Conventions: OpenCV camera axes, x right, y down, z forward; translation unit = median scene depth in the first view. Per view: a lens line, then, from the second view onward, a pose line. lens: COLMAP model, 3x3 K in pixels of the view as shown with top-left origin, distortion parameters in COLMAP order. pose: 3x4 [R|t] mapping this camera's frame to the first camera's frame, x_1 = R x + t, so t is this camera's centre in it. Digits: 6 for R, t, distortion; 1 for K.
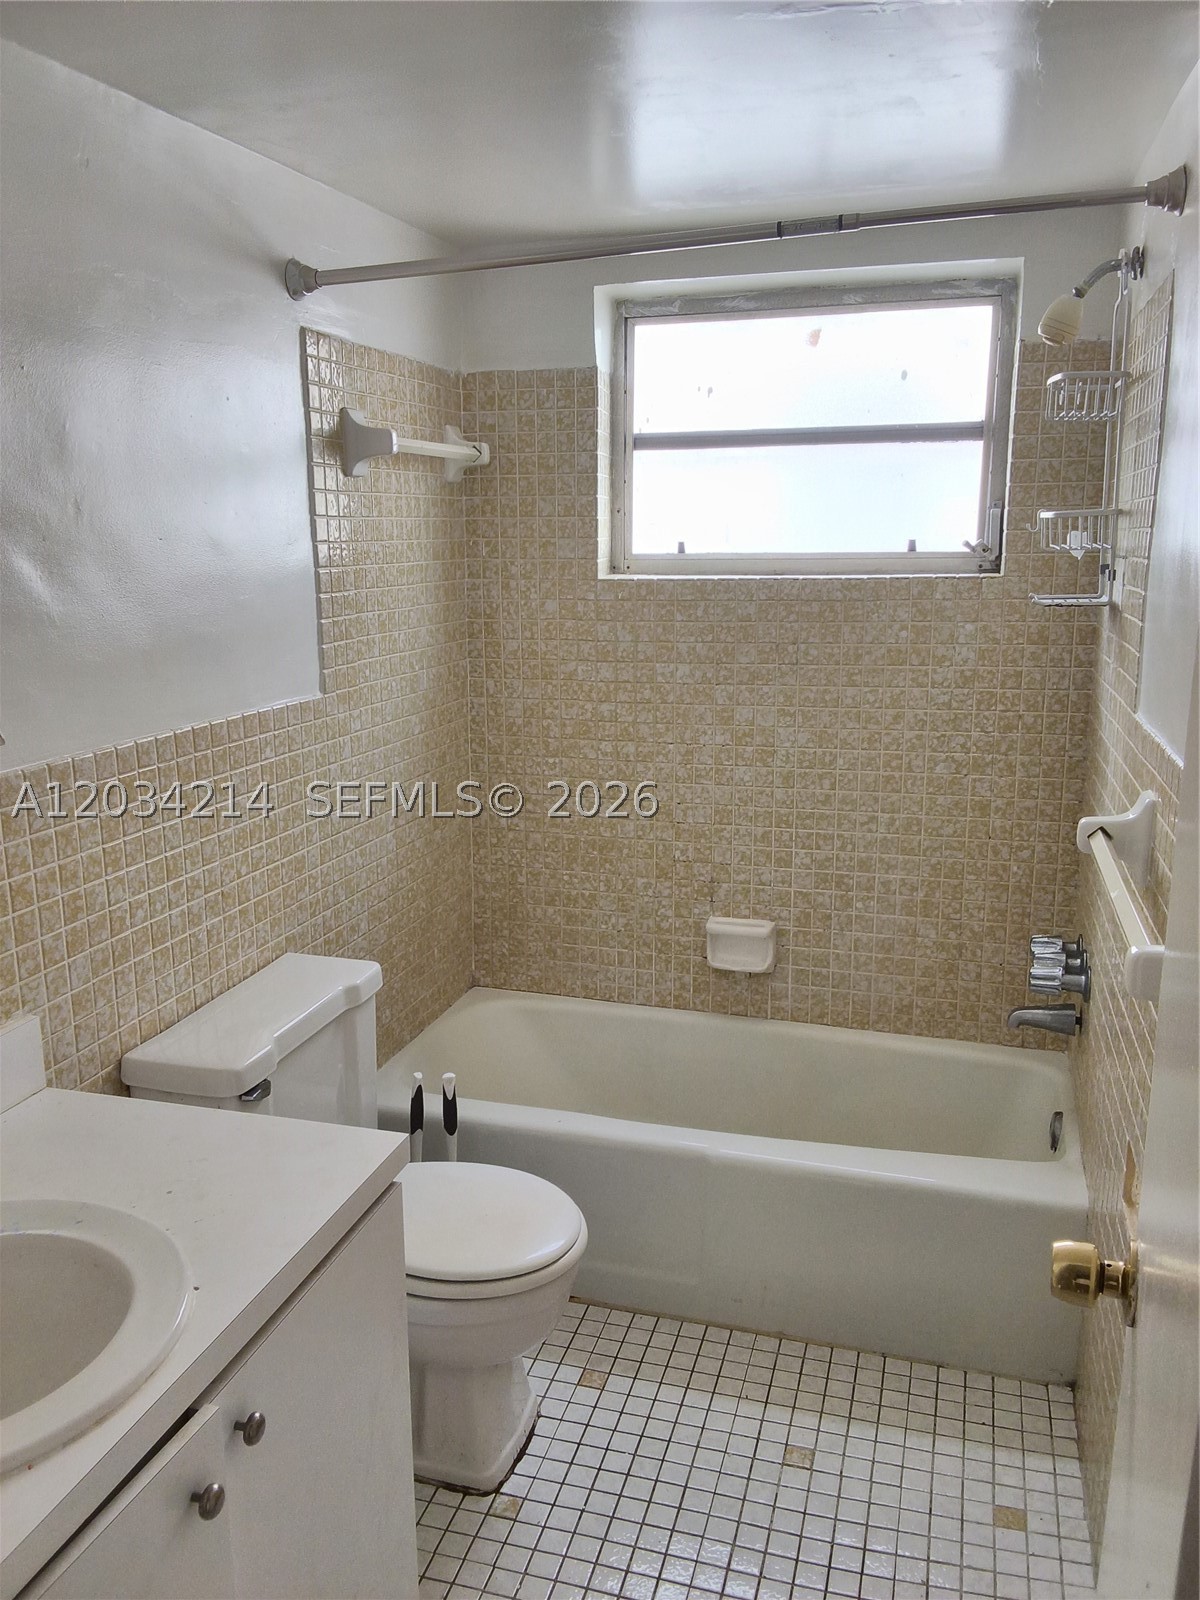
lens RADIAL K [[1273.2, 0, 587.6], [0, 1273.2, 812.1], [0, 0, 1]] dist [0.067149, -0.109285]
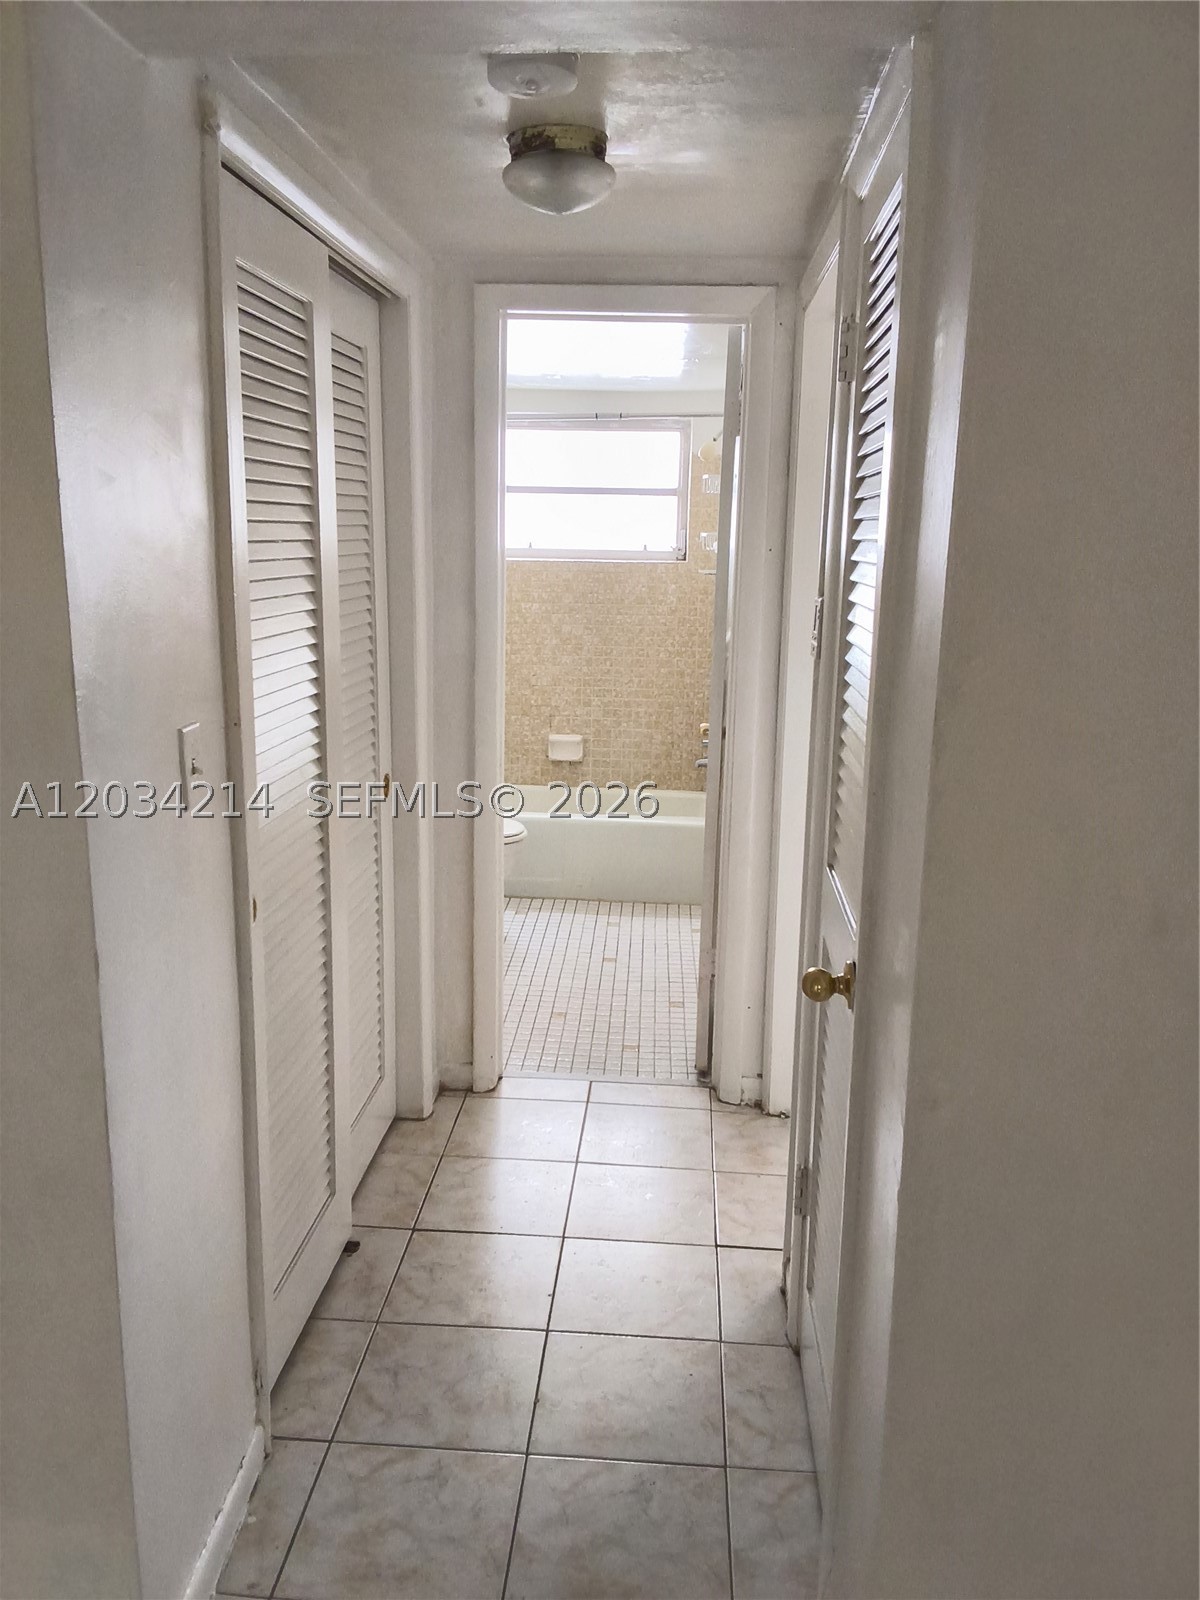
lens RADIAL K [[1273.2, 0, 612.7], [0, 1273.2, 801.5], [0, 0, 1]] dist [0.067149, -0.109285]
pose [[0.969588, -0.019124, 0.243993, -0.298261], [0.022439, 0.999690, -0.010814, 0.215636], [-0.243711, 0.015961, 0.969717, -0.943767]]
